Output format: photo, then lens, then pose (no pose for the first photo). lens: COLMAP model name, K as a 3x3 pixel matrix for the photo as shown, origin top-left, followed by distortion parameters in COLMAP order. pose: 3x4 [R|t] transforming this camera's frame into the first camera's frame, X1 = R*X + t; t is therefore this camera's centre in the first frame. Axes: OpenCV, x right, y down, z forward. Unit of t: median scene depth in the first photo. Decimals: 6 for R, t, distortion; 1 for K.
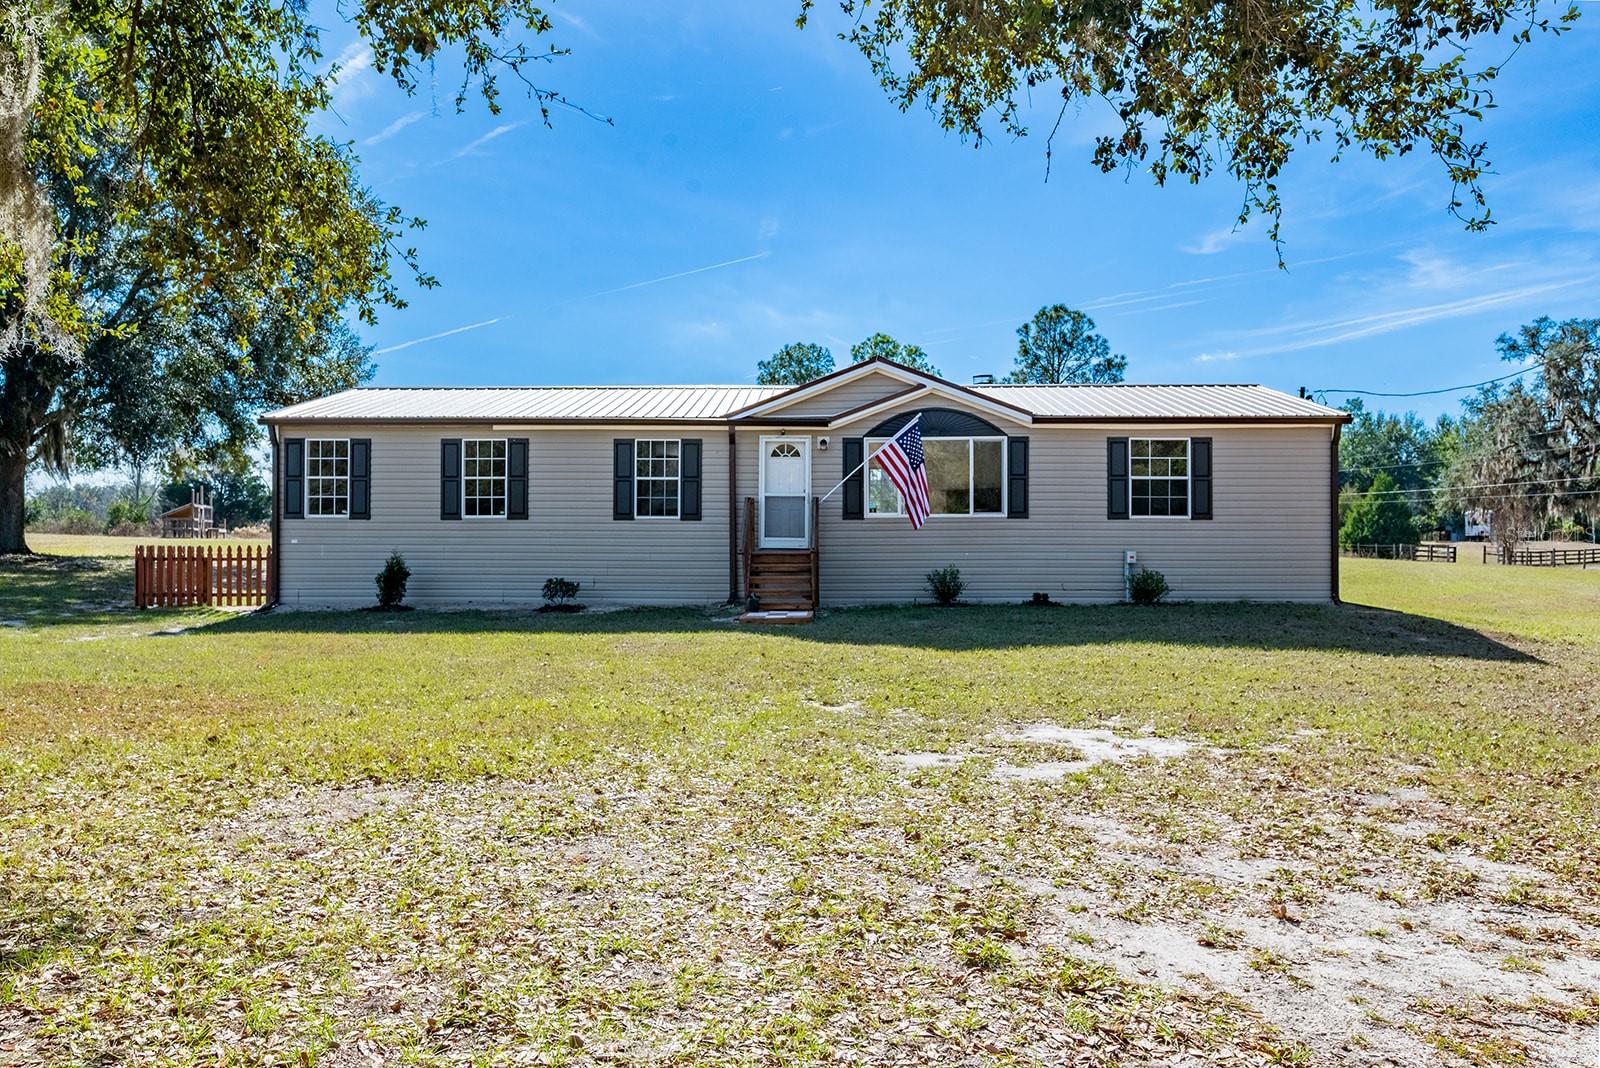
lens RADIAL K [[1170.8, 0, 799.9], [0, 1170.8, 519.5], [0, 0, 1]] dist [-0.009723, -0.001321]
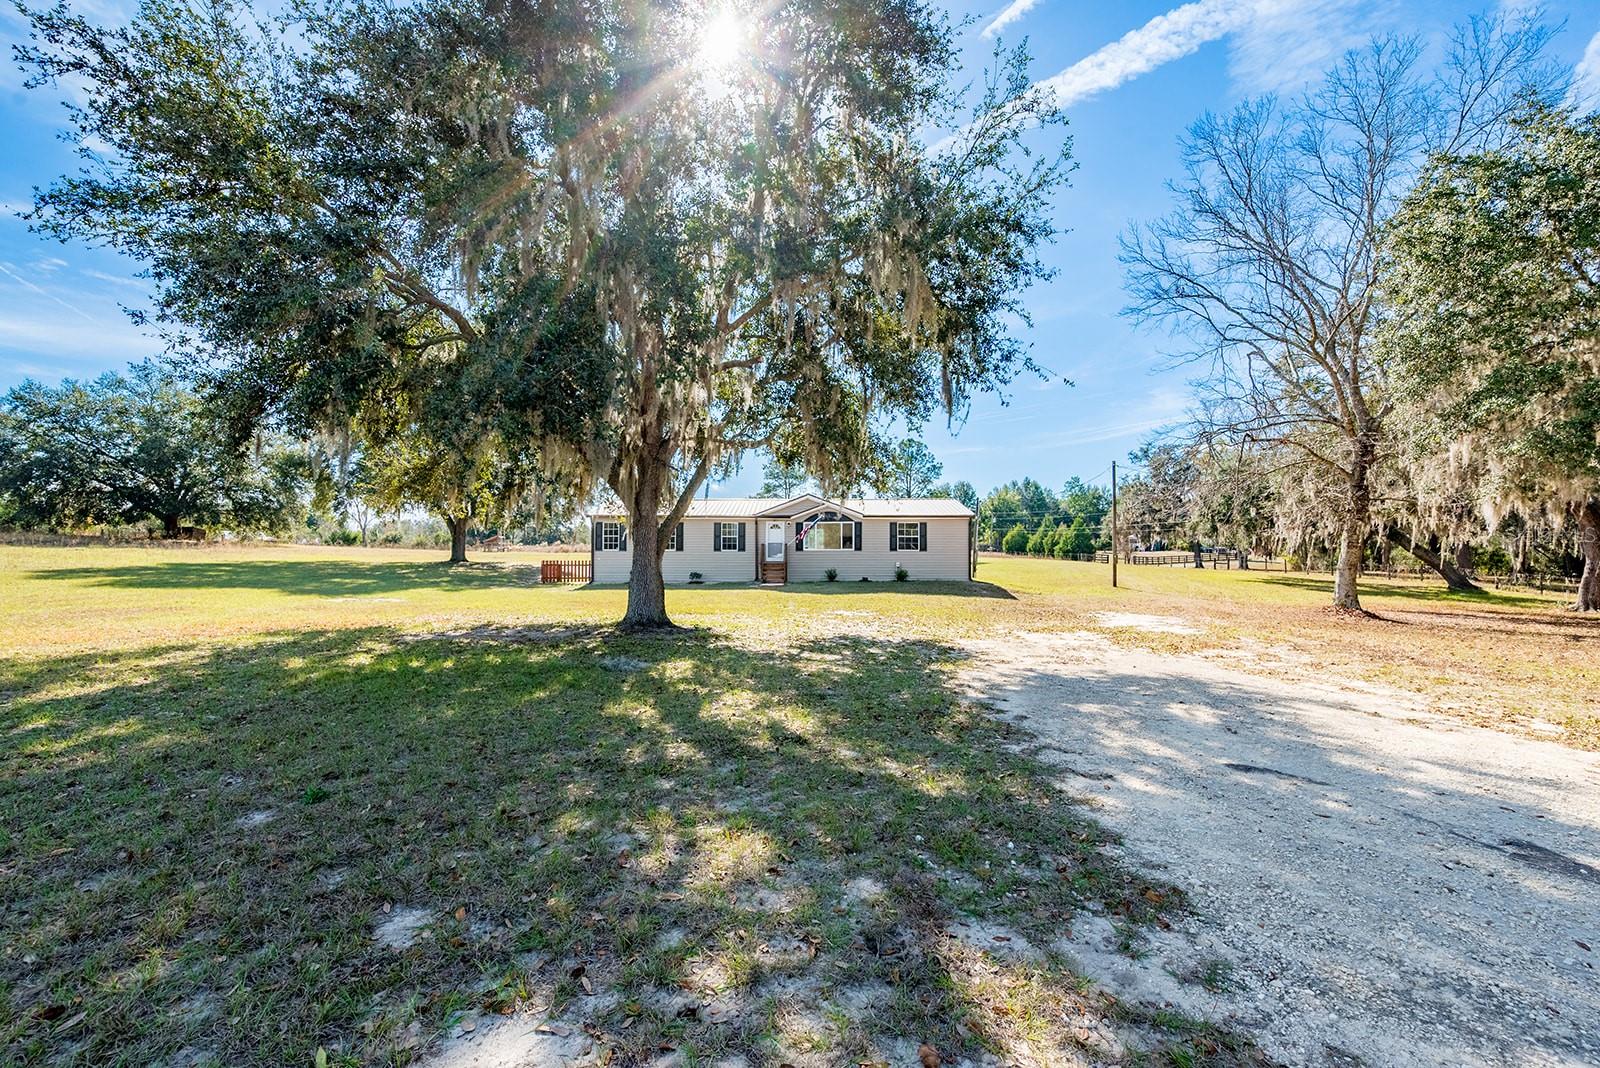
lens RADIAL K [[650.6, 0, 793.1], [0, 650.6, 529.1], [0, 0, 1]] dist [0.002431, 0.000013]
pose [[0.999957, 0.000606, 0.009245, 0.015771], [-0.000490, 0.999921, -0.012568, -0.033281], [-0.009252, 0.012563, 0.999878, -0.561092]]
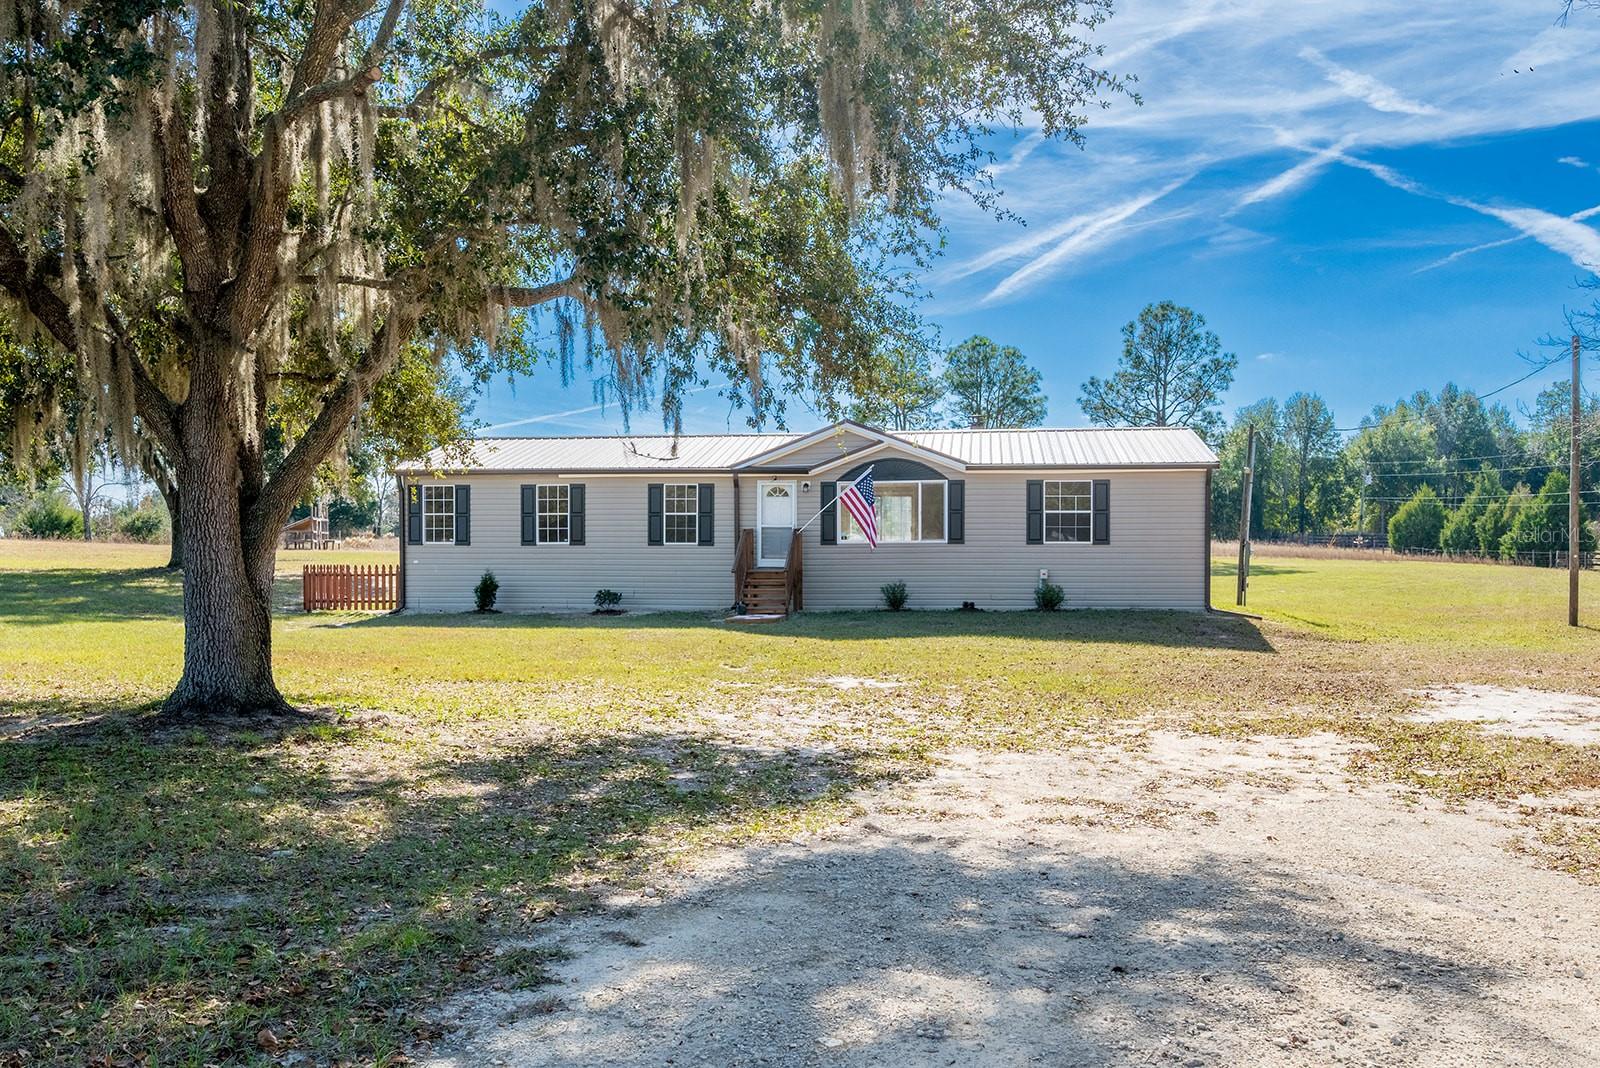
lens RADIAL K [[1330.8, 0, 788.5], [0, 1330.8, 549.0], [0, 0, 1]] dist [-0.007189, -0.010350]
pose [[0.992808, -0.001775, -0.119705, 0.177772], [0.004451, 0.999746, 0.022093, -0.028184], [0.119635, -0.022467, 0.992564, -0.470324]]
